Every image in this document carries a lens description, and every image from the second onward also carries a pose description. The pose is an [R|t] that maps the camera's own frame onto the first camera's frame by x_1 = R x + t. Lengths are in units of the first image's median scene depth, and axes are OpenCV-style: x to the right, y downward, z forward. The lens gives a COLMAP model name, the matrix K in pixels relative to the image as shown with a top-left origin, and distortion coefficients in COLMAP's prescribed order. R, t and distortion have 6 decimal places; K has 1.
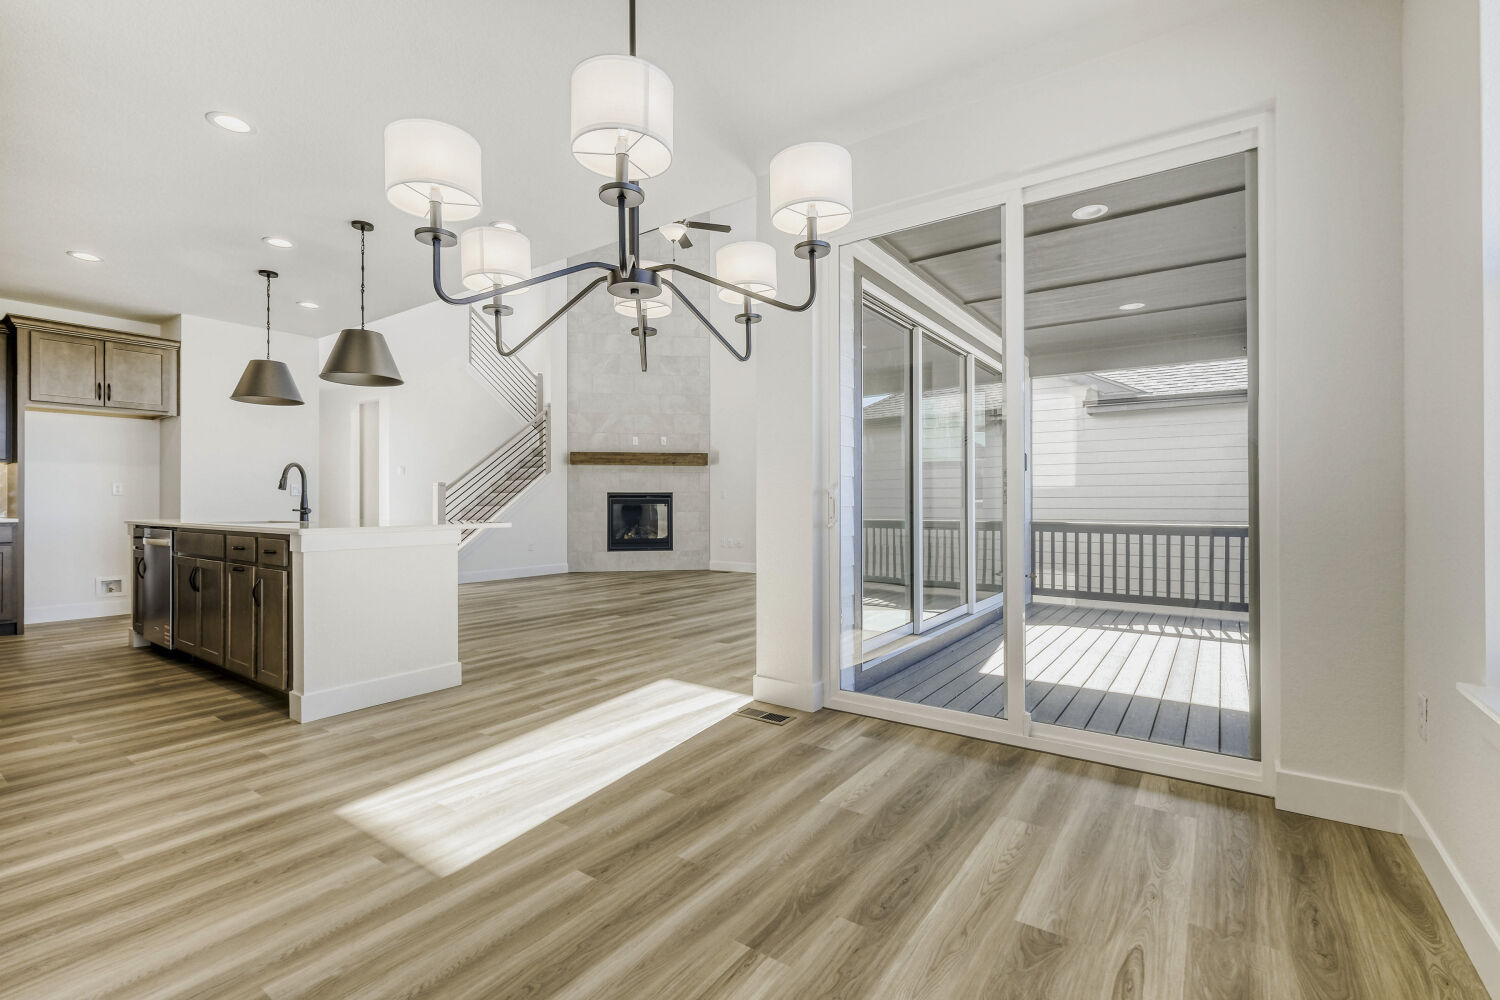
lens RADIAL K [[670.6, 0, 694.0], [0, 670.6, 496.5], [0, 0, 1]] dist [-0.001039, -0.000148]
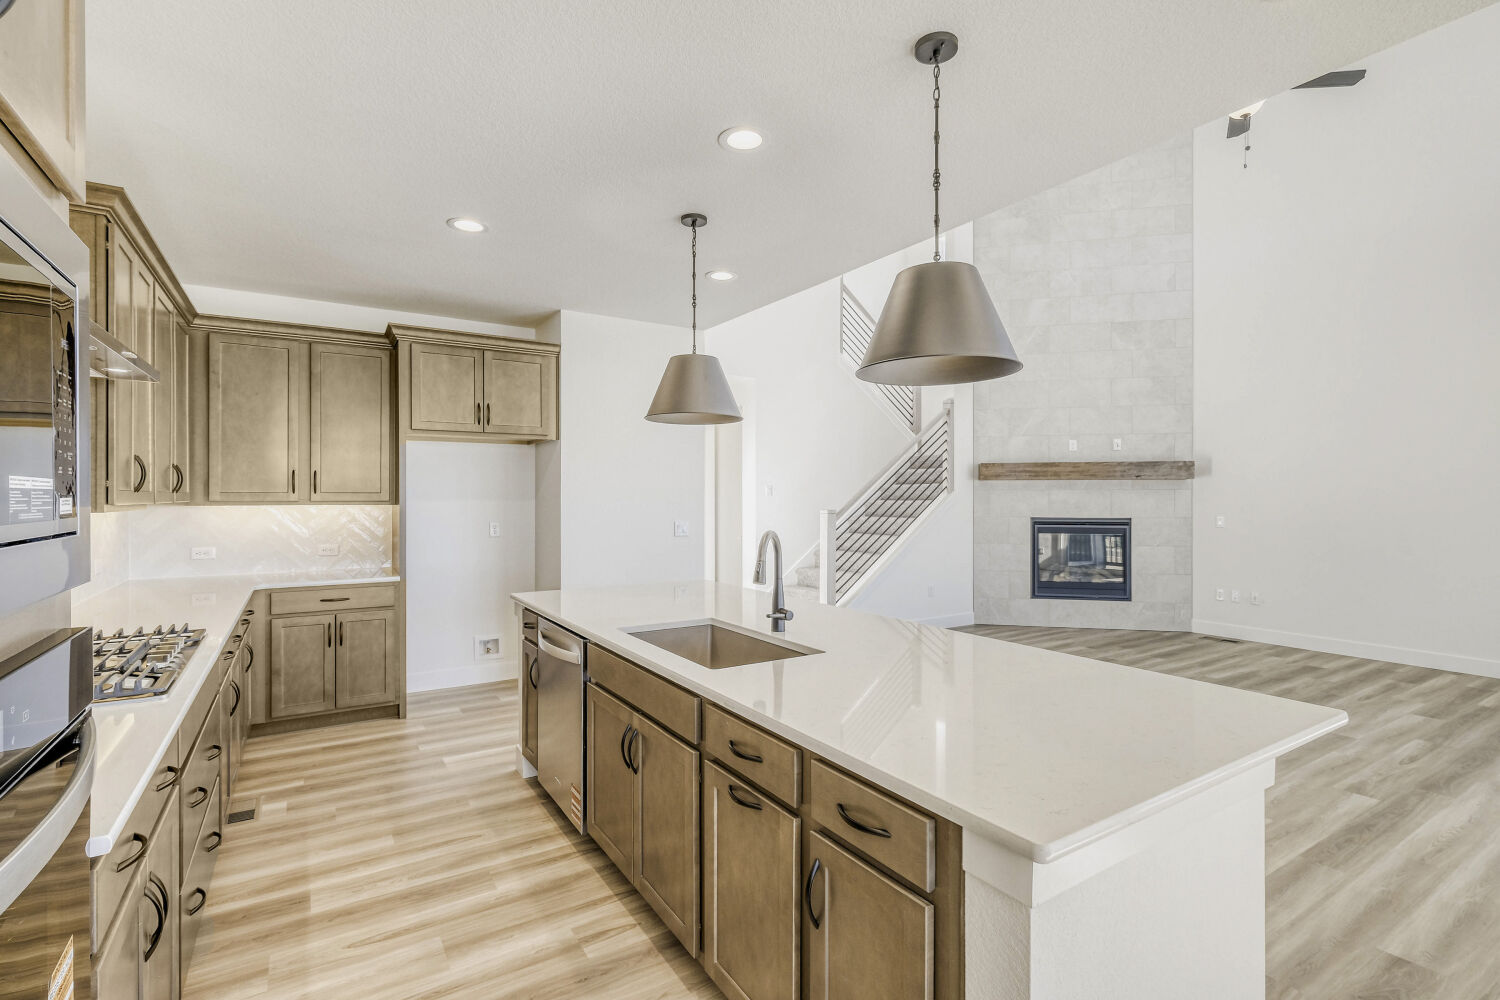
lens RADIAL K [[670.6, 0, 704.8], [0, 670.6, 494.5], [0, 0, 1]] dist [-0.001039, -0.000148]
pose [[0.928173, 0.001247, -0.372147, -0.206245], [0.001113, 0.999981, 0.006128, -0.039613], [0.372147, -0.006102, 0.928154, 0.217429]]
